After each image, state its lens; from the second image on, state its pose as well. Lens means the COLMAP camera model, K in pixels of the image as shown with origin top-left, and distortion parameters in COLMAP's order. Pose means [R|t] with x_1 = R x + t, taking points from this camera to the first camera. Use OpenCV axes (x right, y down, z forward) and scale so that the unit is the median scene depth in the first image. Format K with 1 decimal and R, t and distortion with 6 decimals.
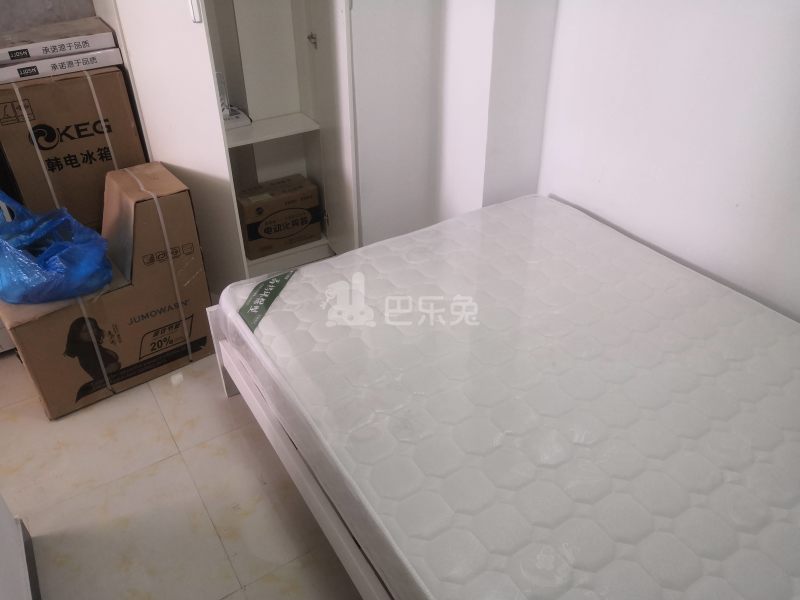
lens RADIAL K [[629.0, 0, 399.6], [0, 629.0, 304.3], [0, 0, 1]] dist [0.000647, 0.015704]
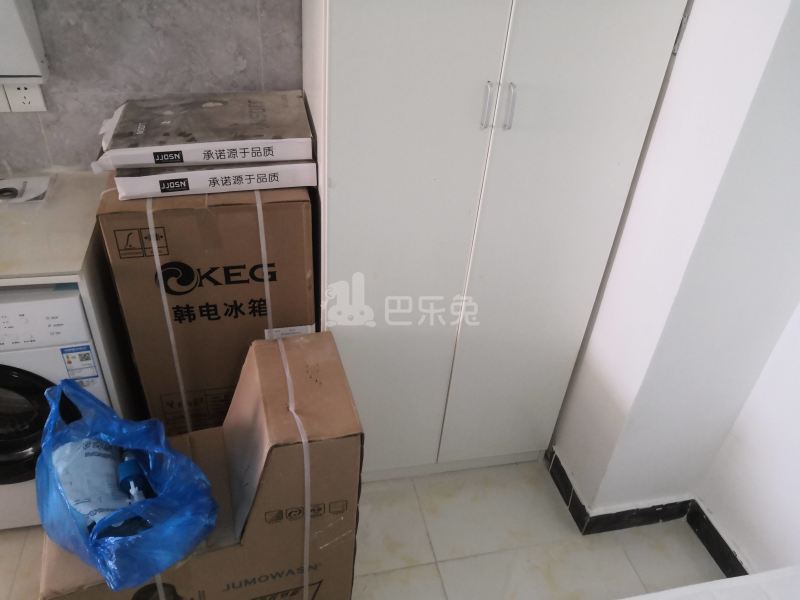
lens RADIAL K [[629.0, 0, 398.0], [0, 629.0, 295.6], [0, 0, 1]] dist [0.000647, 0.015704]
pose [[0.938959, 0.251426, -0.234819, -0.192261], [-0.249810, 0.967583, 0.037113, -0.325233], [0.236538, 0.023813, 0.971330, 0.422336]]
